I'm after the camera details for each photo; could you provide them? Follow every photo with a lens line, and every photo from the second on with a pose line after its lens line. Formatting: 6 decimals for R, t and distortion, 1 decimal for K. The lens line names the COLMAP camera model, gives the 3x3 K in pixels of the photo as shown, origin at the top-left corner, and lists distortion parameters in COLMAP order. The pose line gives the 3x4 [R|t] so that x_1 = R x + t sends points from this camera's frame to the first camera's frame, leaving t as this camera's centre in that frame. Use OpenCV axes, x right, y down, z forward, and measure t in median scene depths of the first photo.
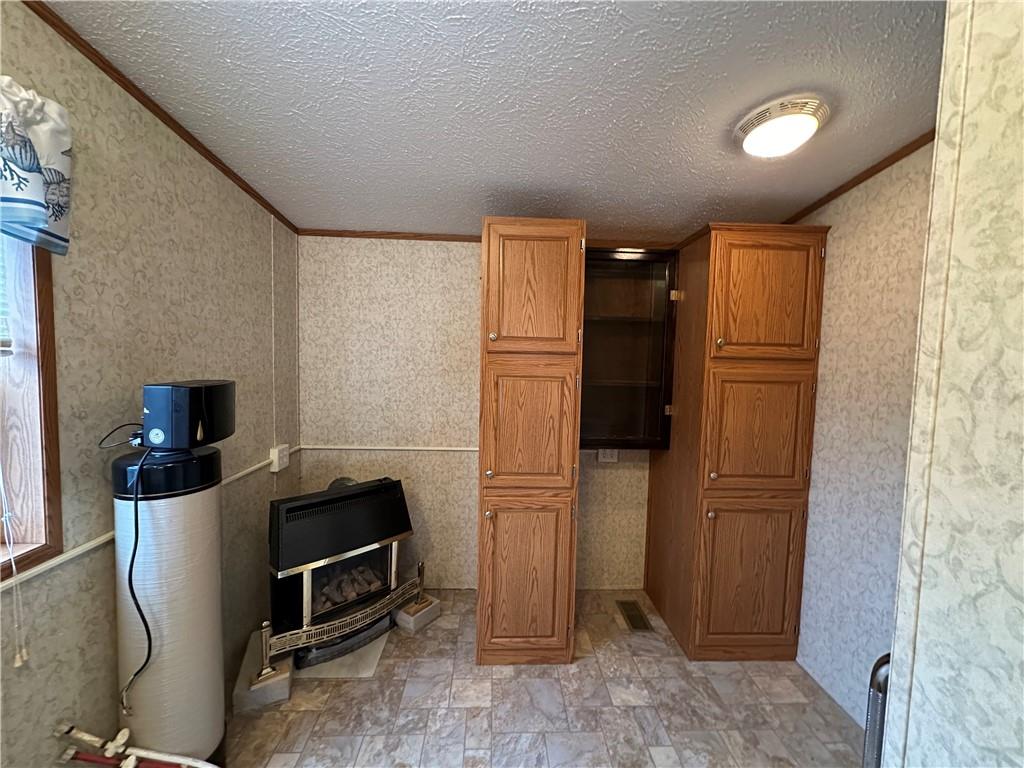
lens RADIAL K [[405.6, 0, 509.0], [0, 405.6, 381.2], [0, 0, 1]] dist [-0.003821, 0.000492]
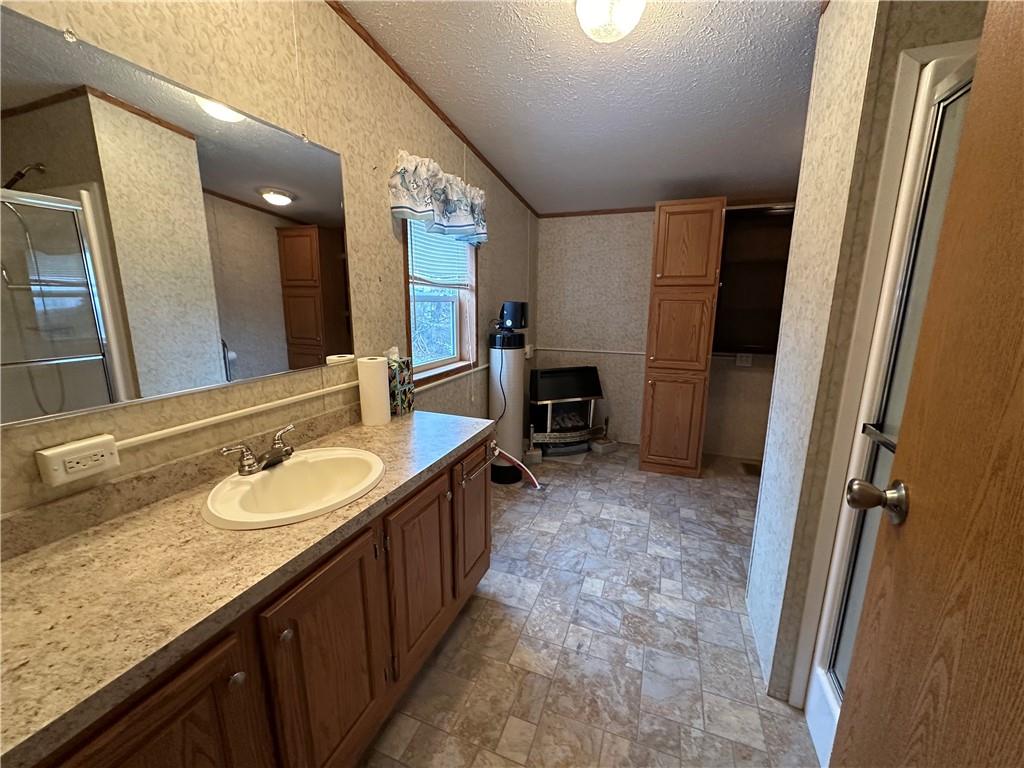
lens RADIAL K [[405.6, 0, 512.9], [0, 405.6, 384.6], [0, 0, 1]] dist [-0.003821, 0.000492]
pose [[0.921017, 0.061249, -0.384677, 0.073697], [-0.007972, 0.990317, 0.138593, 0.101655], [0.389441, -0.124580, 0.912587, -0.781334]]
